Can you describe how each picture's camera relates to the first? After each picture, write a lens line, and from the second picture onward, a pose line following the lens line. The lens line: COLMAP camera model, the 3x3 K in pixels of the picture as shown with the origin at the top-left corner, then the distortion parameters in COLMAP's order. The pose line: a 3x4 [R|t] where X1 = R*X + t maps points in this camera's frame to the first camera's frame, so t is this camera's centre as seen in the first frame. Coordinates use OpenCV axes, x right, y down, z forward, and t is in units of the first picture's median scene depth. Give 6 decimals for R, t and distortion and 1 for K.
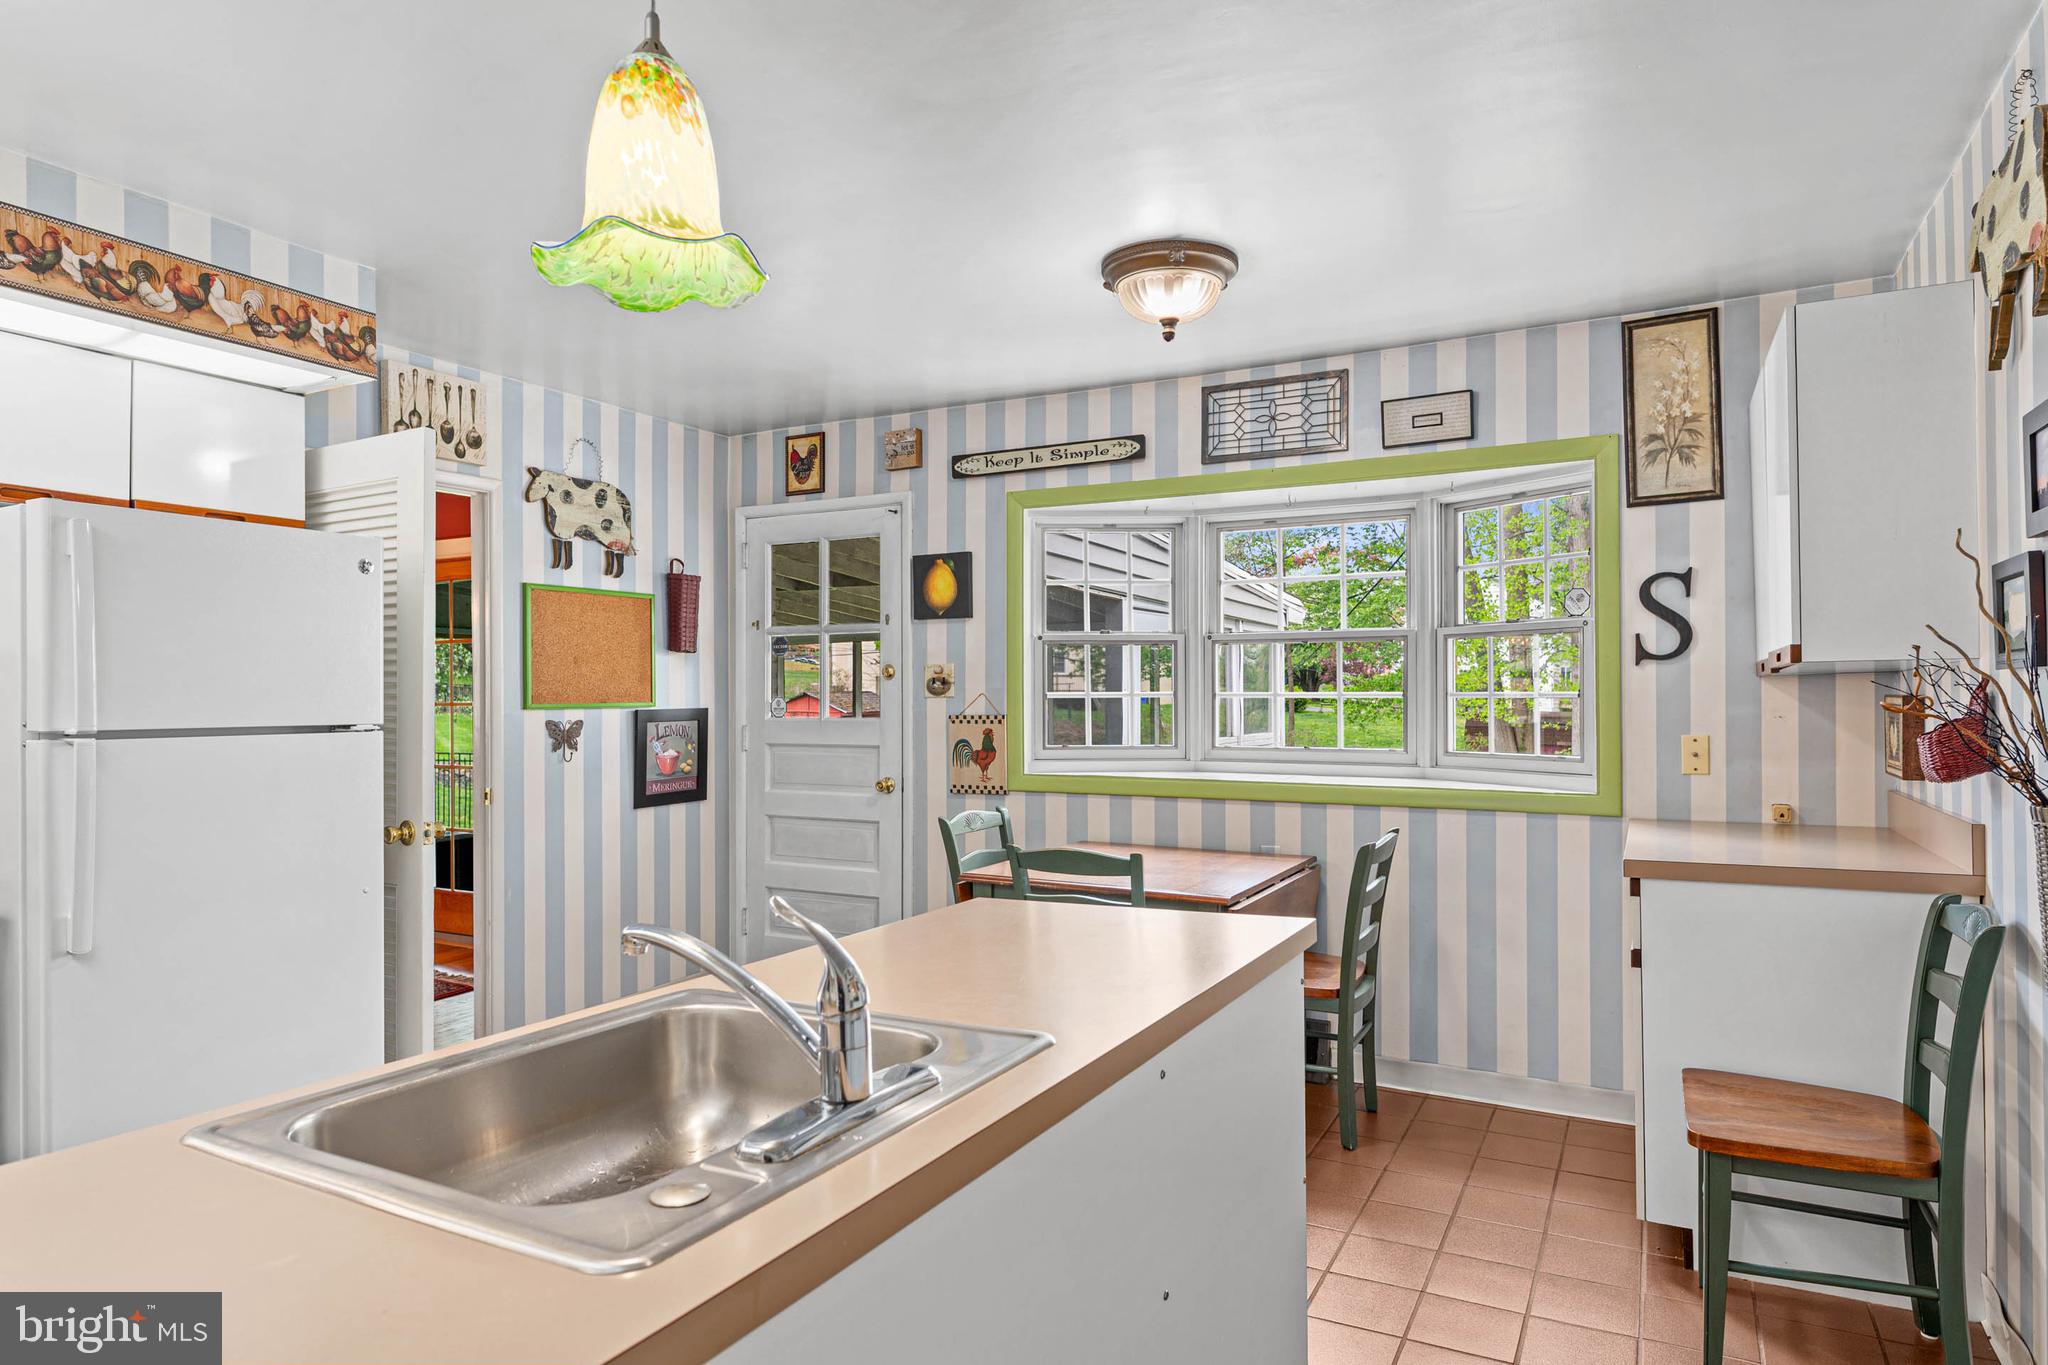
lens RADIAL K [[1181.0, 0, 1027.1], [0, 1181.0, 690.9], [0, 0, 1]] dist [-0.002338, 0.000907]
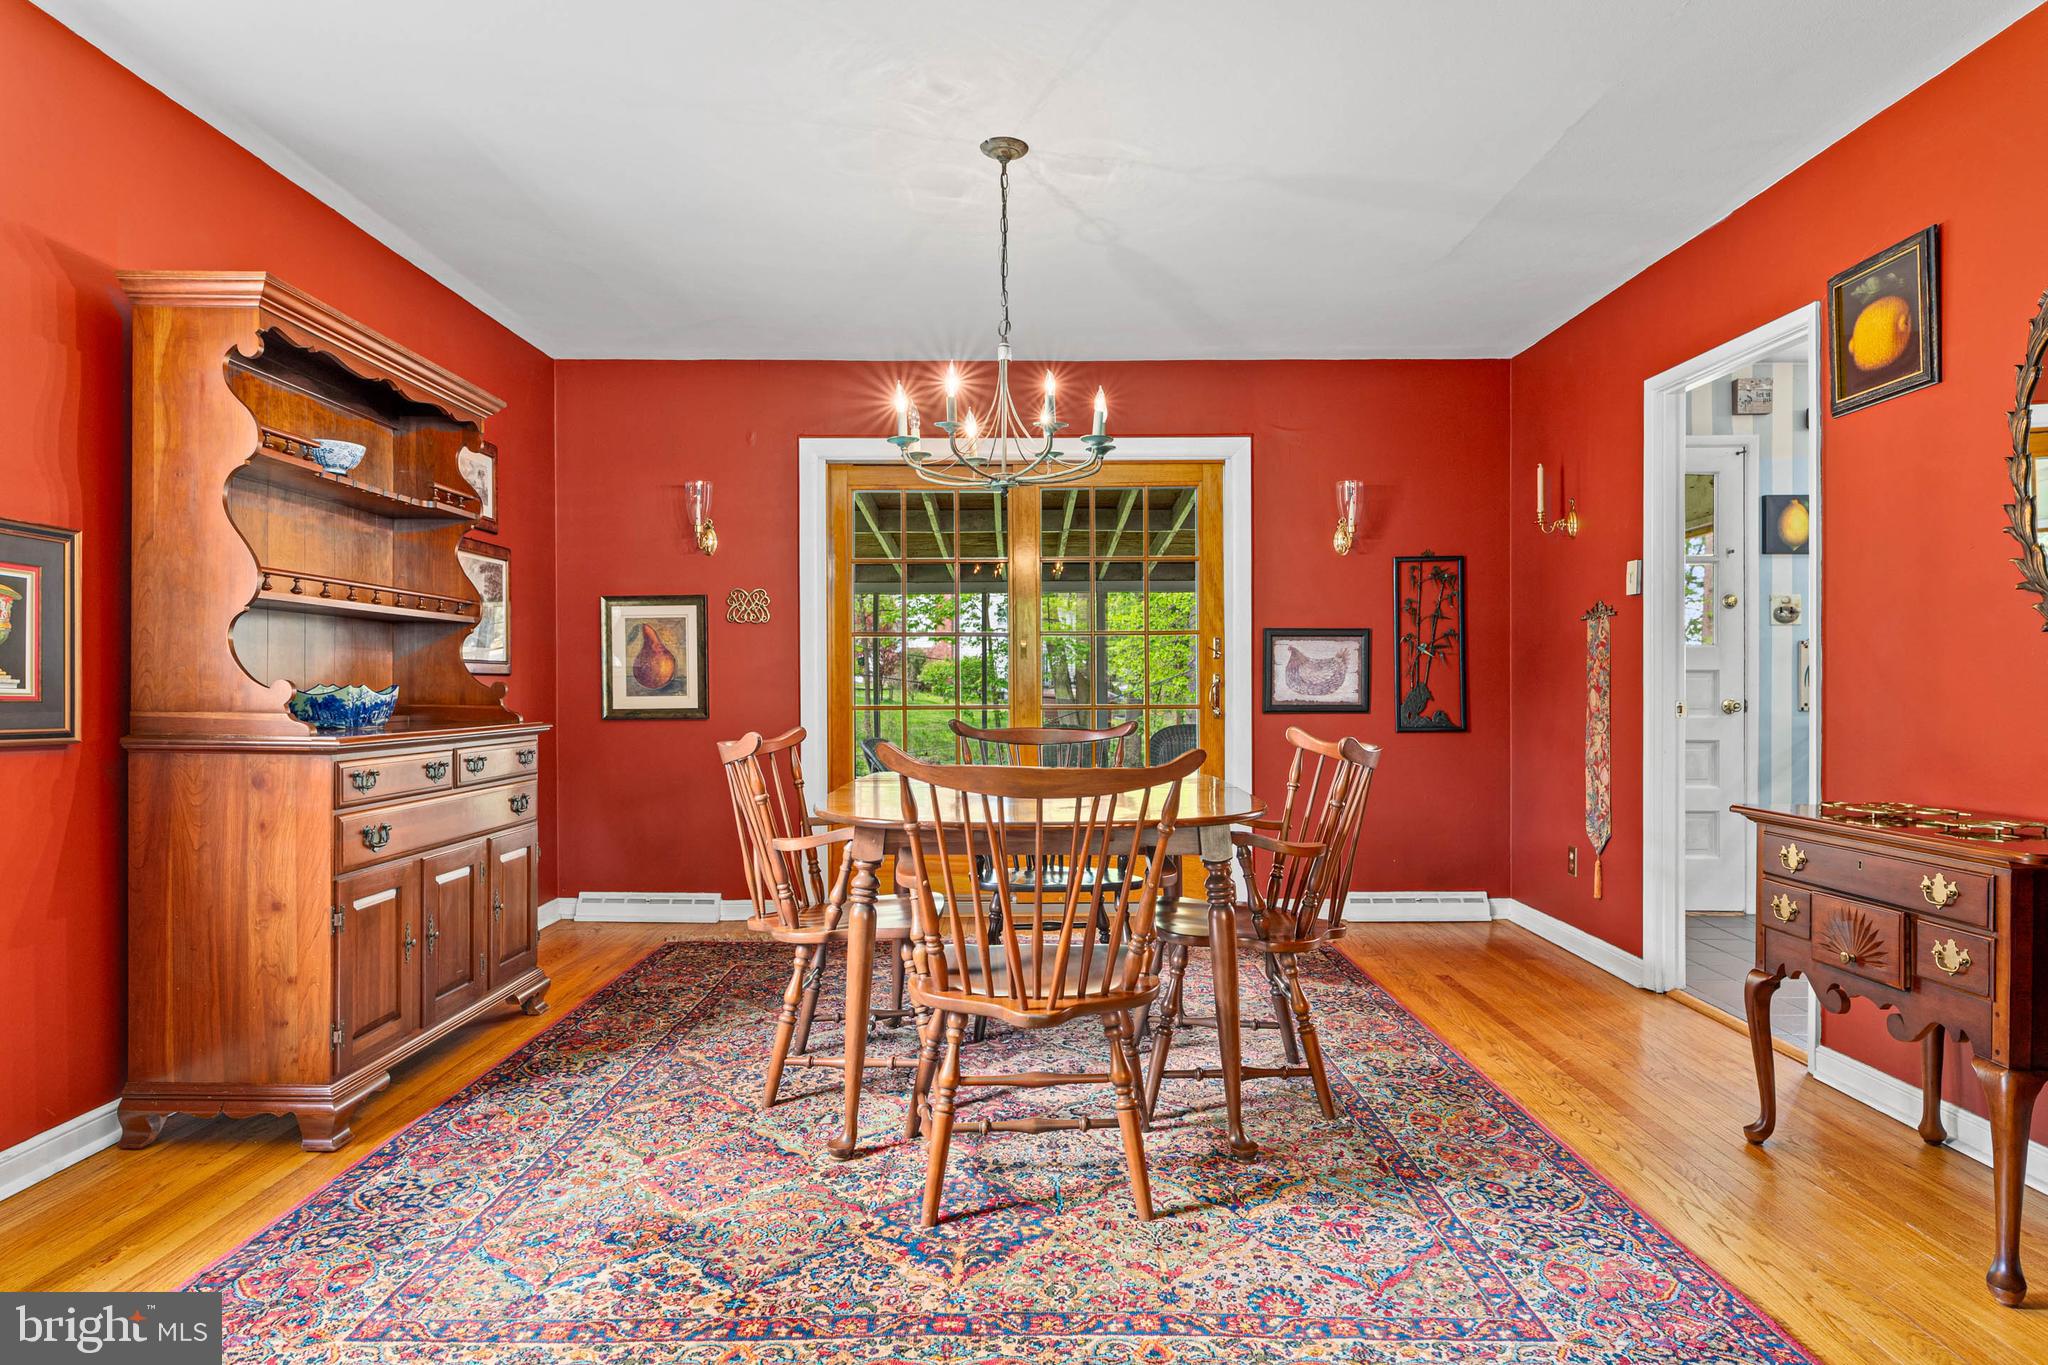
lens RADIAL K [[1181.0, 0, 1027.1], [0, 1181.0, 690.9], [0, 0, 1]] dist [-0.002338, 0.000907]
pose [[0.881623, -0.002539, 0.471947, -1.212746], [-0.001922, 0.999958, 0.008970, 0.058107], [-0.471950, -0.008816, 0.881581, 0.361253]]
